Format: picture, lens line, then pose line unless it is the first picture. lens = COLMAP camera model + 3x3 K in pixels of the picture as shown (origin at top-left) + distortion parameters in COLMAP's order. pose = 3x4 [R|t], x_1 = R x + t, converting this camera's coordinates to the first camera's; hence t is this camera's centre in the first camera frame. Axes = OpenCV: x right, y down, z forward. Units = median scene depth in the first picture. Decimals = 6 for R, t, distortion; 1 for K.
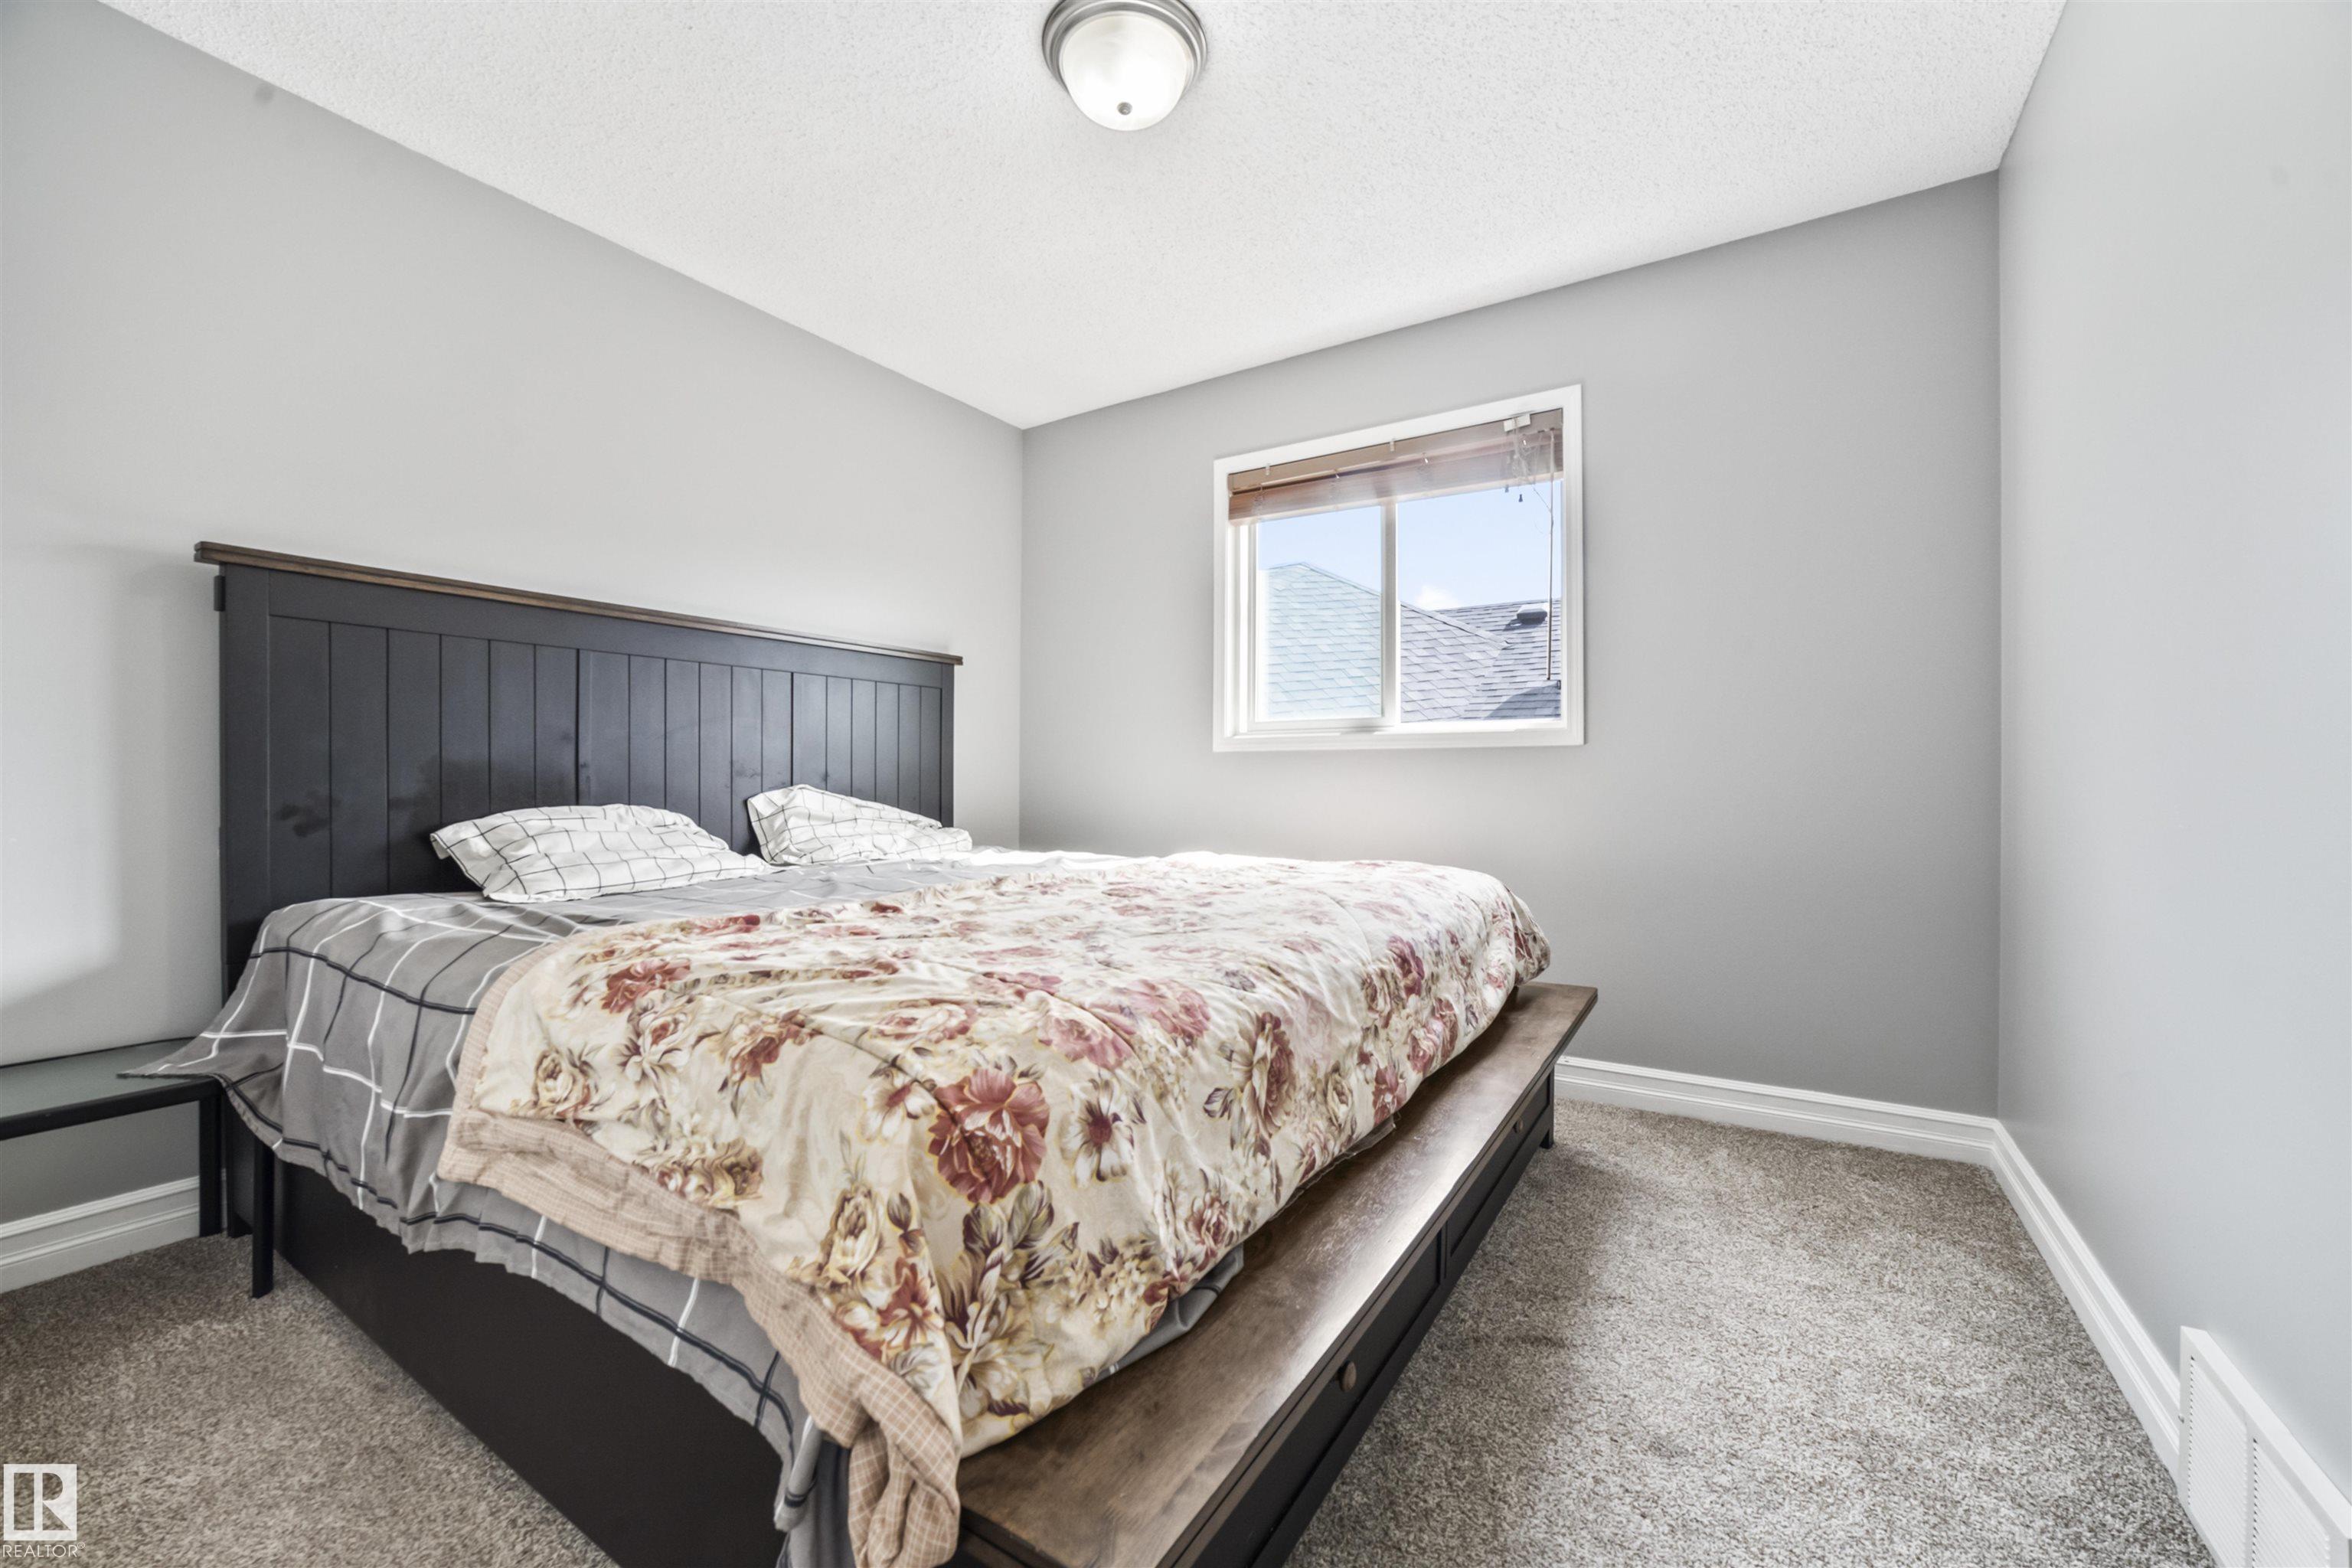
lens RADIAL K [[934.4, 0, 1167.3], [0, 934.4, 818.7], [0, 0, 1]] dist [-0.051359, 0.016691]
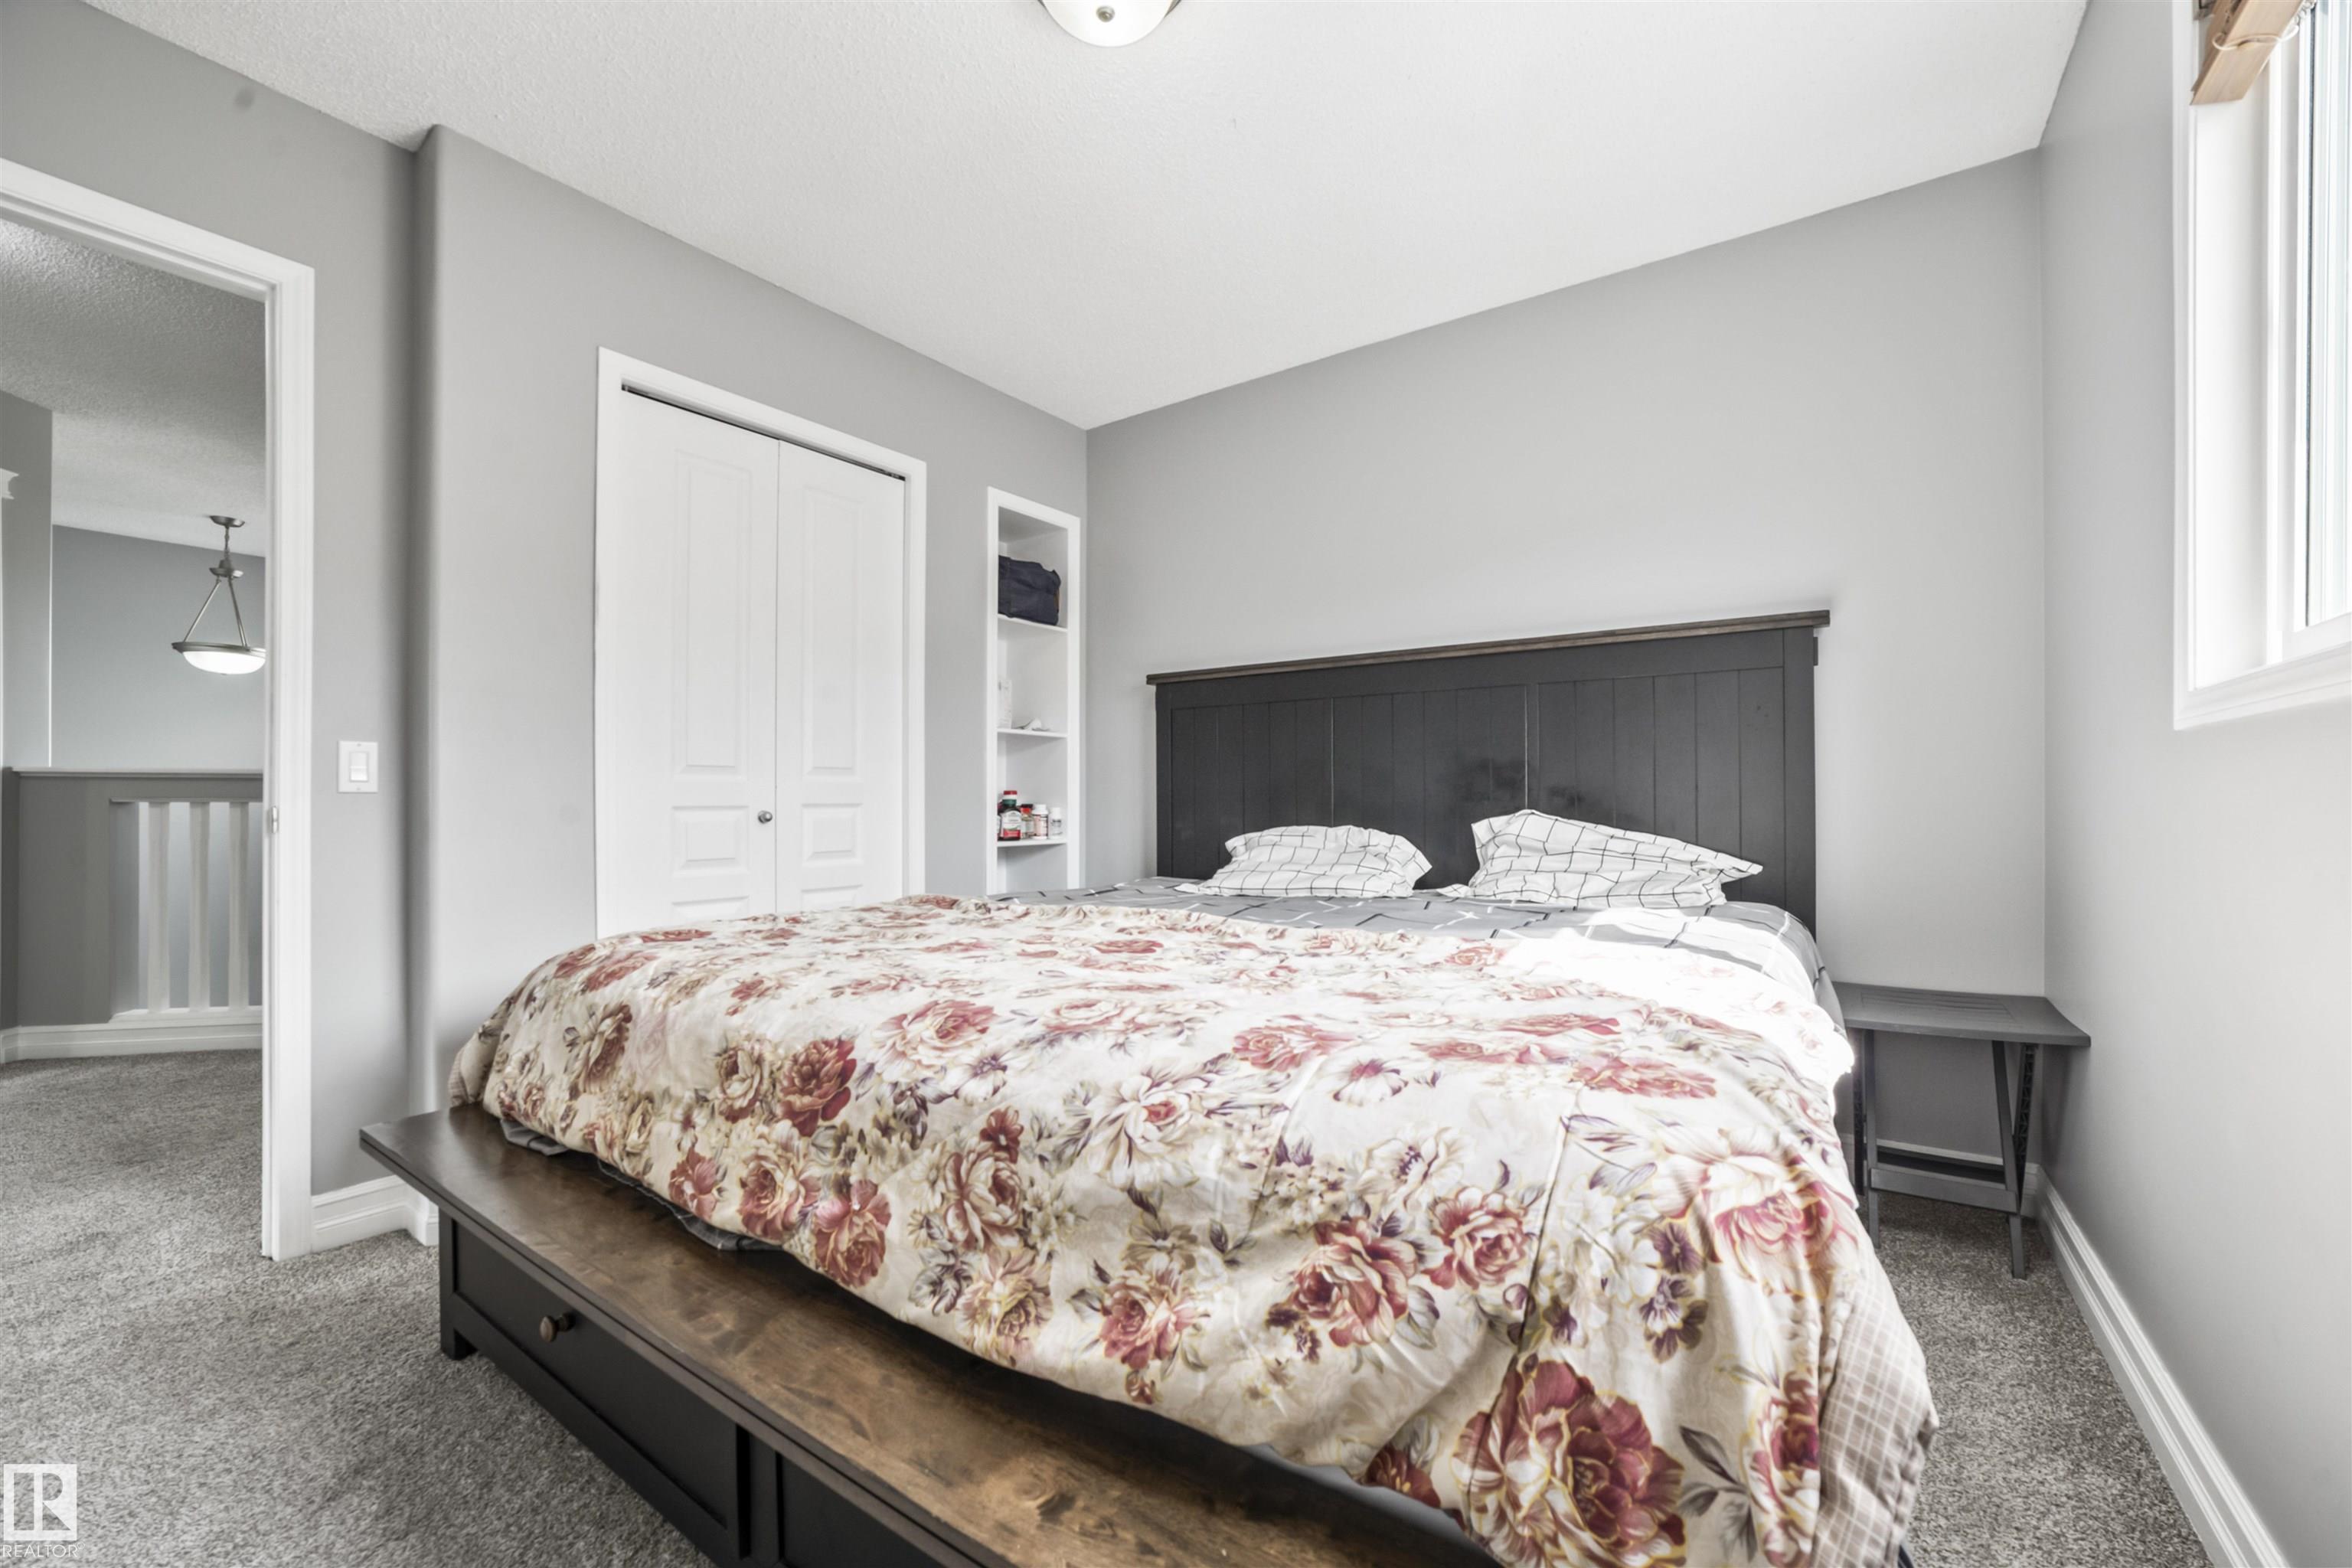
lens RADIAL K [[934.4, 0, 1167.3], [0, 934.4, 818.7], [0, 0, 1]] dist [-0.051359, 0.016691]
pose [[-0.046043, 0.014549, -0.998834, 1.146641], [-0.038833, 0.999112, 0.016344, -0.068808], [0.998184, 0.039540, -0.045437, 1.604710]]
